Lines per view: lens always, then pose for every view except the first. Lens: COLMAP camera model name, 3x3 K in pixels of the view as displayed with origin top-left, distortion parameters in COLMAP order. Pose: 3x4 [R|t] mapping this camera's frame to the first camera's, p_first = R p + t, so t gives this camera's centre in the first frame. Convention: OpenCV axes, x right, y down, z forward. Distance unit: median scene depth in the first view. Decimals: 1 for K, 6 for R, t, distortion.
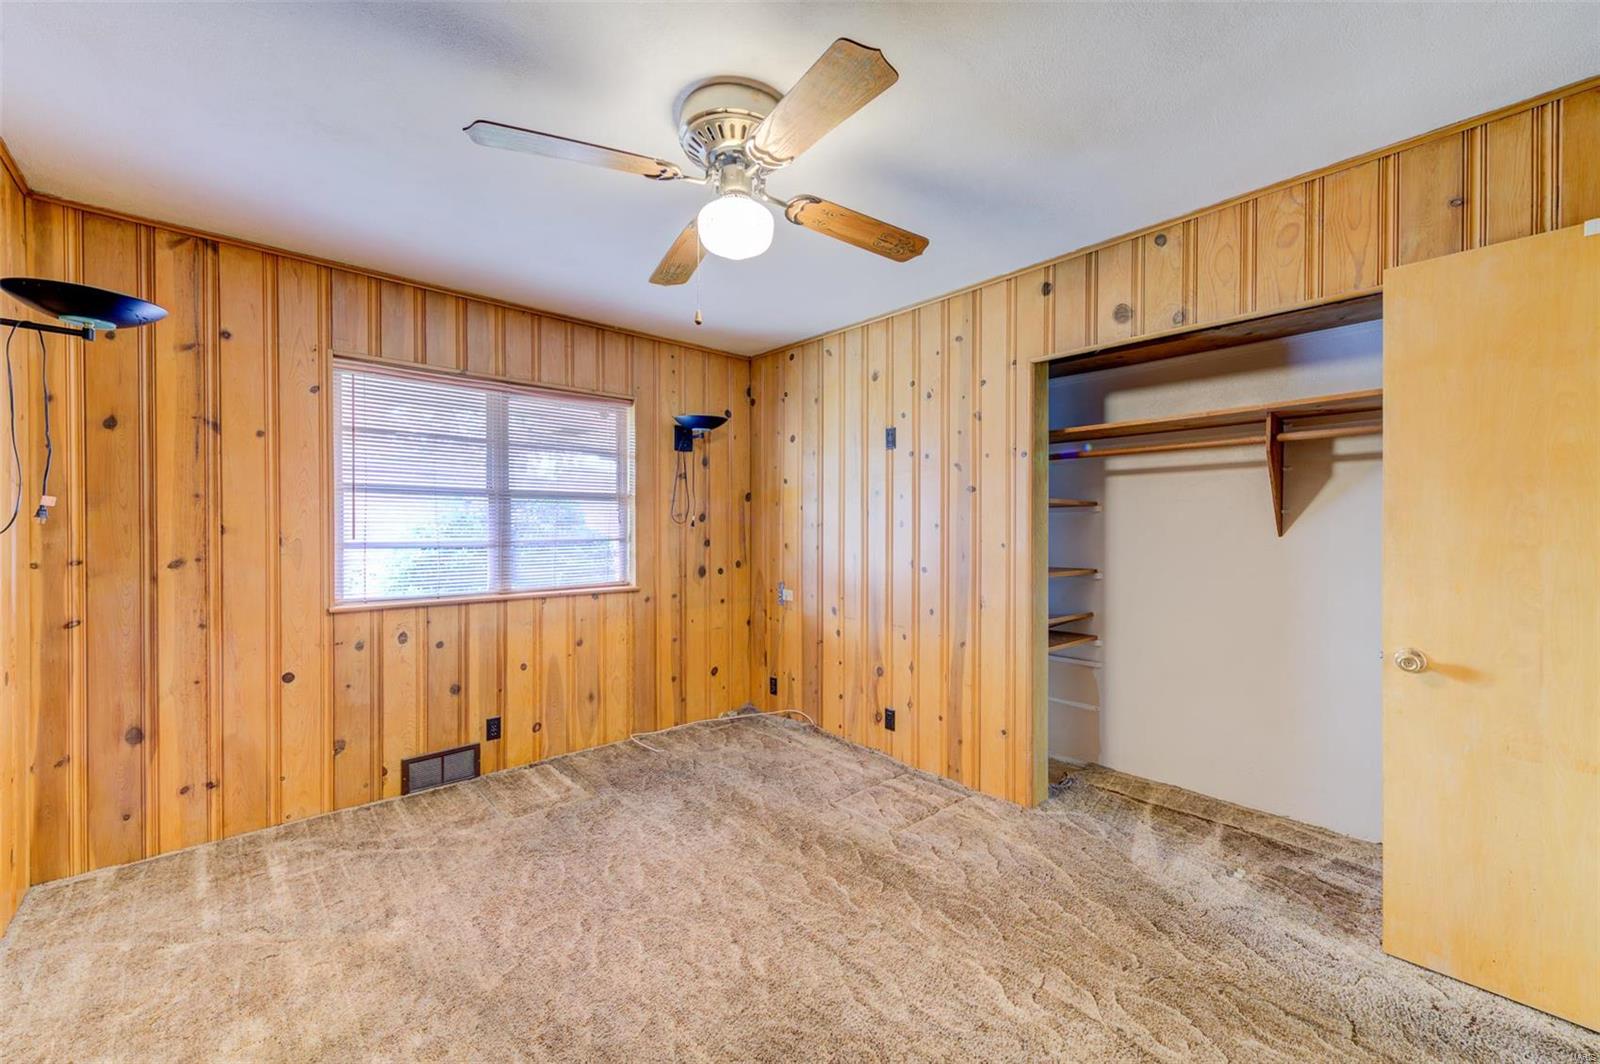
lens RADIAL K [[635.7, 0, 811.3], [0, 635.7, 533.2], [0, 0, 1]] dist [0.006557, -0.002198]
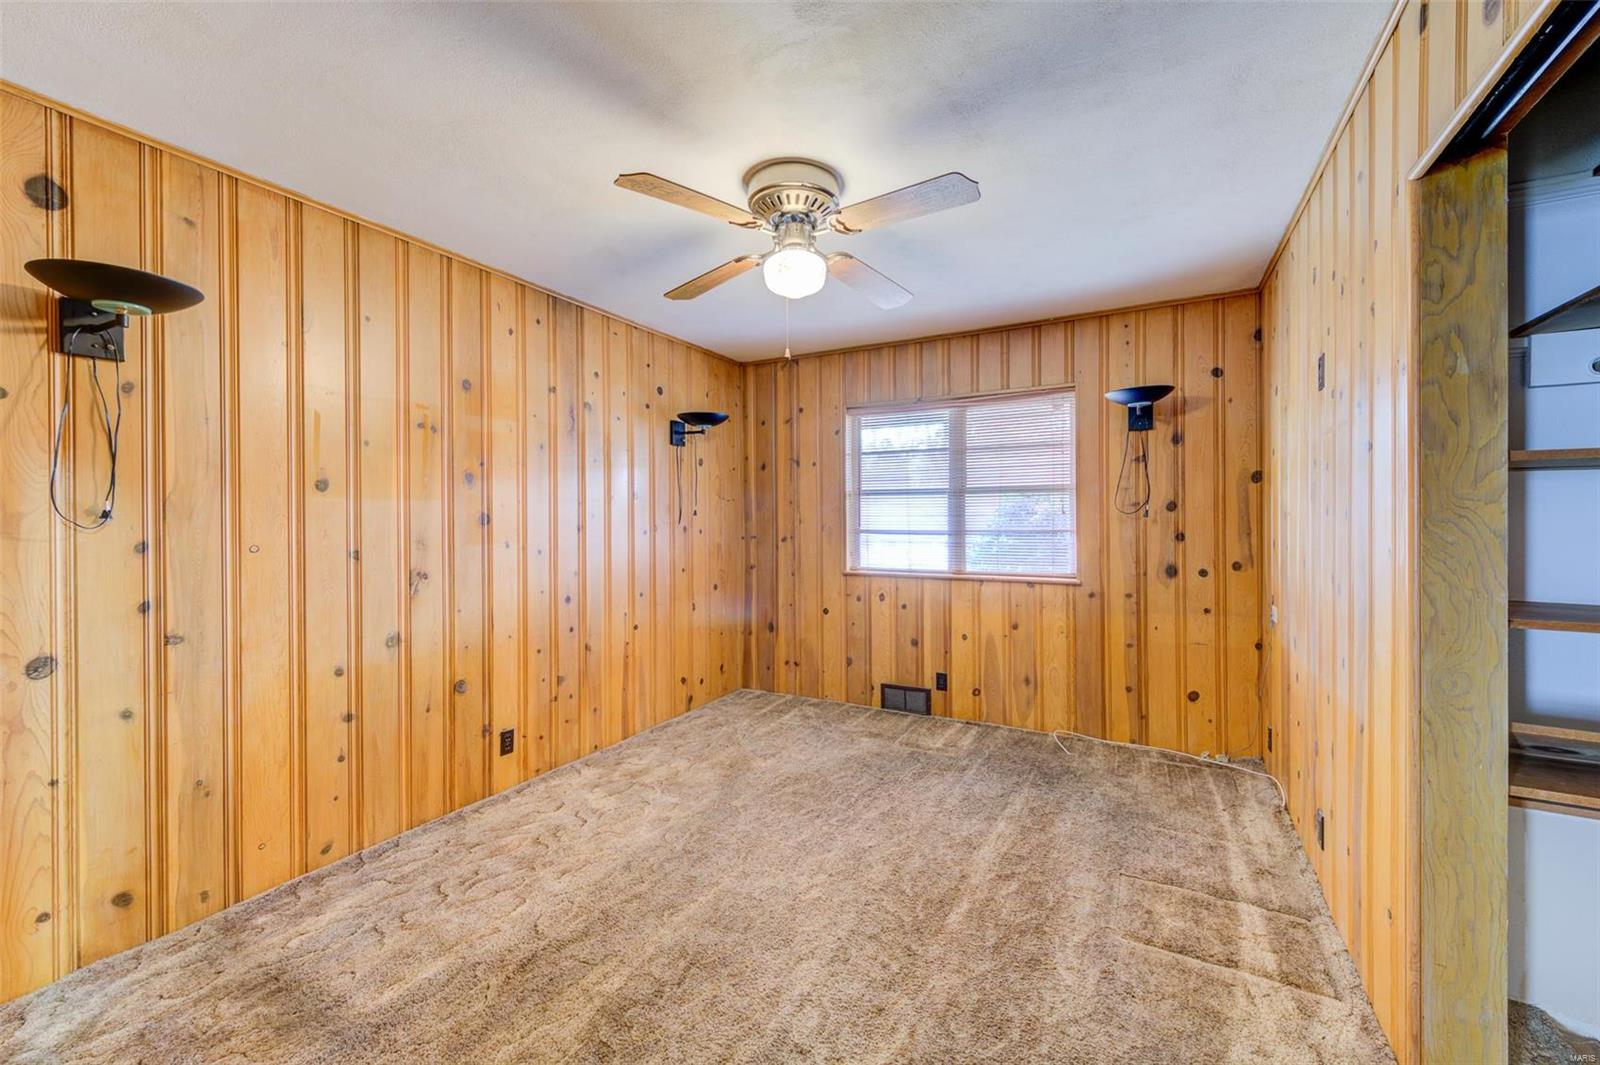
lens RADIAL K [[635.7, 0, 807.7], [0, 635.7, 523.5], [0, 0, 1]] dist [0.006557, -0.002198]
pose [[0.323206, 0.004378, -0.946319, 0.575751], [-0.004957, 0.999983, 0.002934, -0.002727], [0.946316, 0.003743, 0.323222, 0.347671]]
